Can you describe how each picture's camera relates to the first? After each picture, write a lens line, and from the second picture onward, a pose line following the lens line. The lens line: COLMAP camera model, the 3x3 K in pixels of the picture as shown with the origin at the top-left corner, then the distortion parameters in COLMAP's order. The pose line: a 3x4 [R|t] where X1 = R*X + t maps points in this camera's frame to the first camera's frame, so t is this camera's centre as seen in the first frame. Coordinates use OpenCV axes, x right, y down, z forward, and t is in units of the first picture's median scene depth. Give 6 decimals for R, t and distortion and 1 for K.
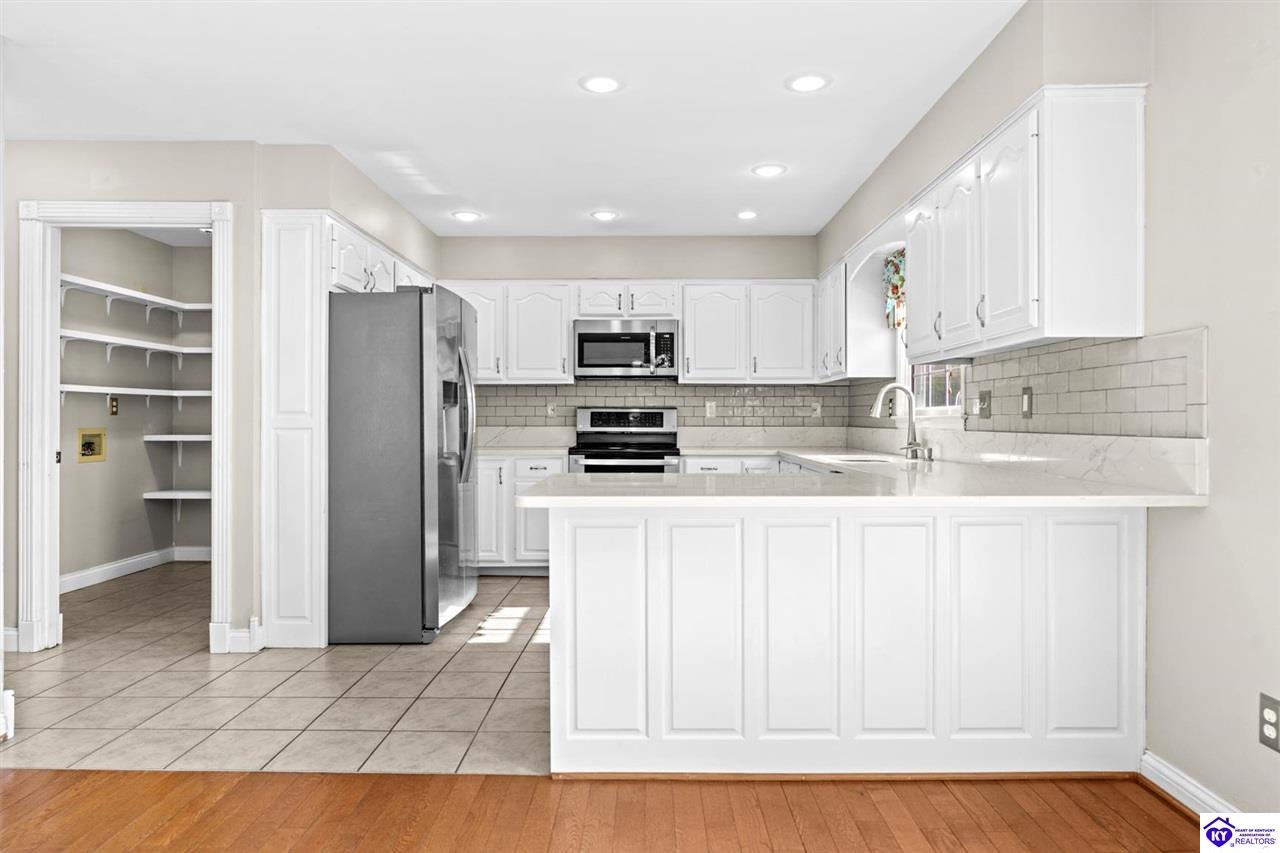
lens RADIAL K [[757.2, 0, 652.8], [0, 757.2, 421.4], [0, 0, 1]] dist [-0.004334, 0.000035]
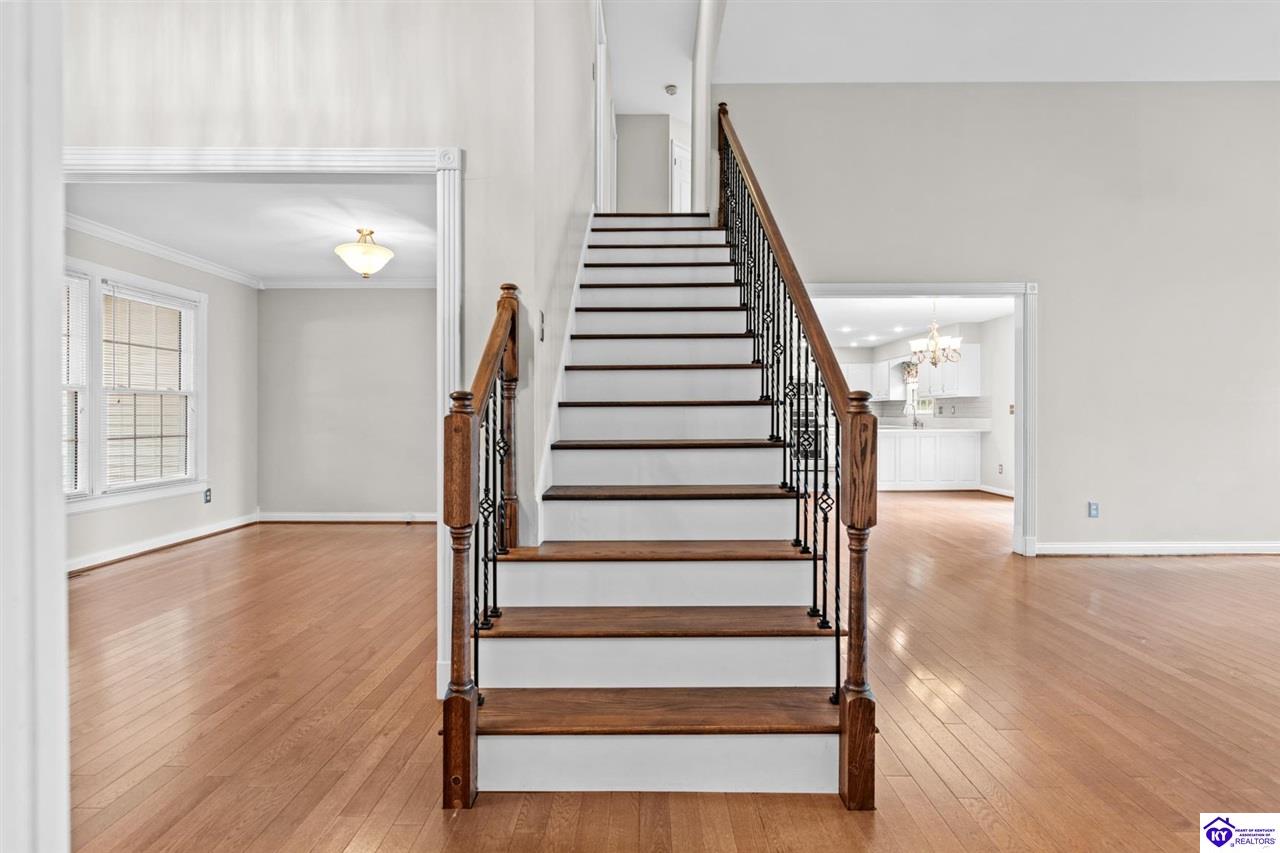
lens RADIAL K [[578.9, 0, 644.7], [0, 578.9, 413.5], [0, 0, 1]] dist [-0.009069, 0.003060]
pose [[0.999996, -0.000354, 0.002624, -0.813871], [0.000360, 0.999997, -0.002239, -0.000884], [-0.002623, 0.002240, 0.999994, -1.452931]]
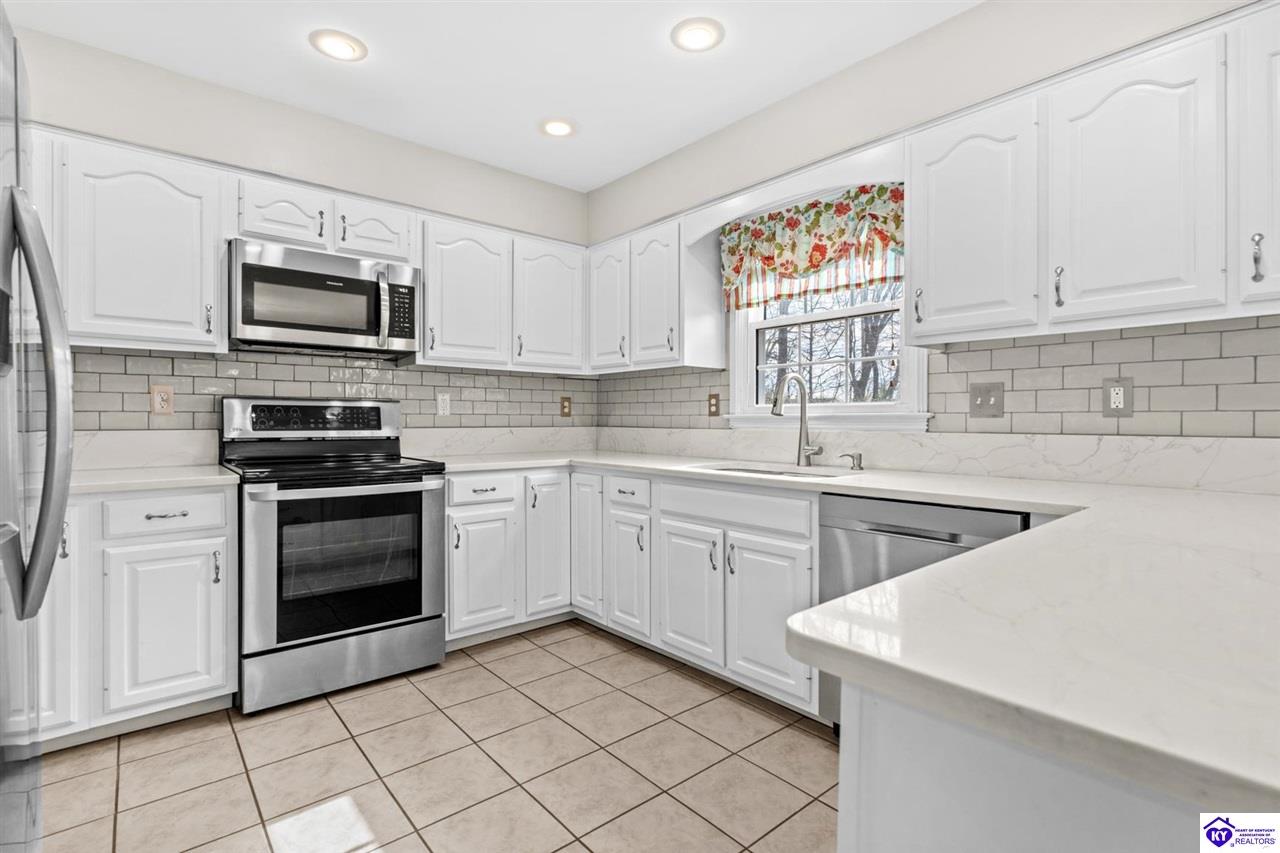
lens RADIAL K [[578.9, 0, 628.5], [0, 578.9, 421.5], [0, 0, 1]] dist [-0.009069, 0.003060]
pose [[0.757399, -0.001822, 0.652950, -0.211906], [0.000646, 0.999998, 0.002041, -0.000624], [-0.652952, -0.001123, 0.757398, 0.647676]]
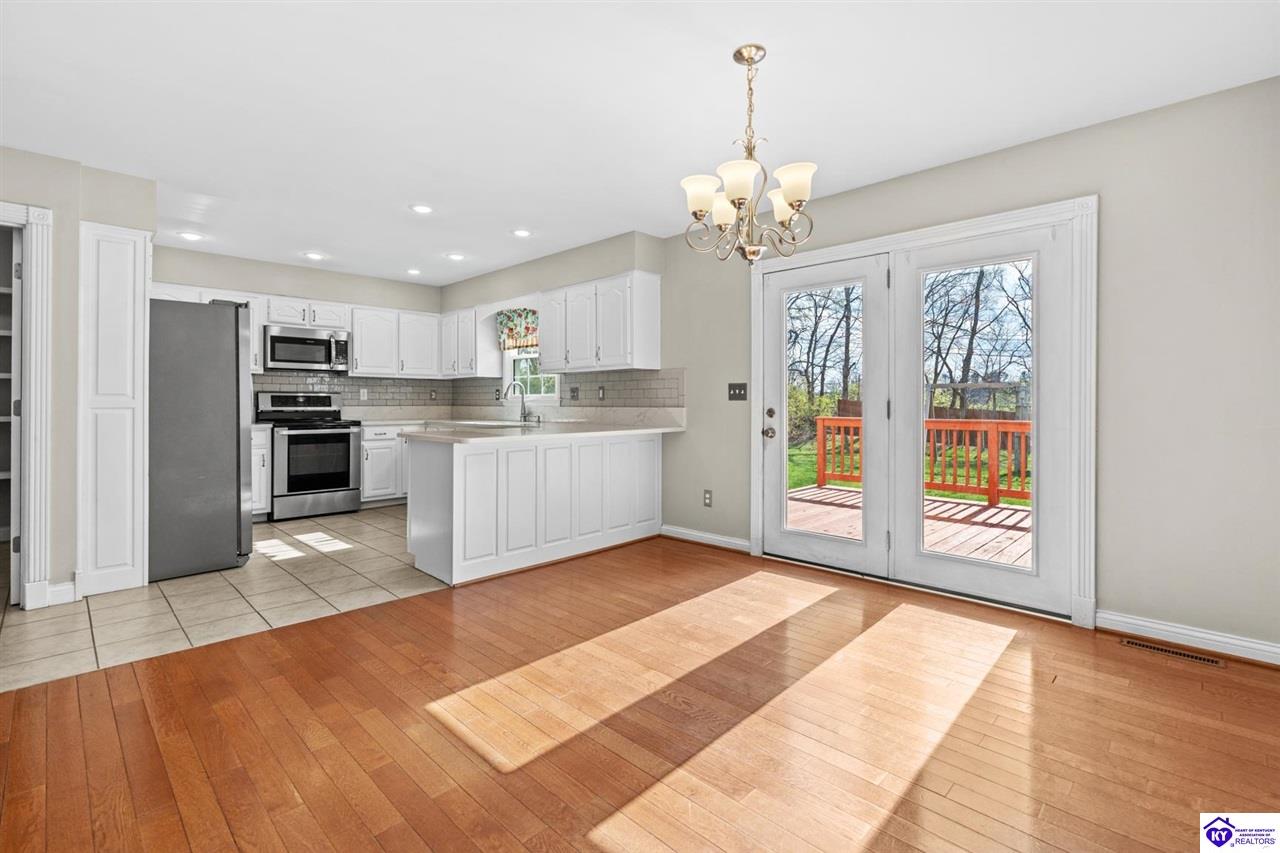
lens RADIAL K [[578.9, 0, 638.2], [0, 578.9, 397.6], [0, 0, 1]] dist [-0.009069, 0.003060]
pose [[0.696049, 0.004665, 0.717979, -0.491794], [0.002422, 0.999958, -0.008845, 0.002308], [-0.717990, 0.007896, 0.696009, -0.205994]]
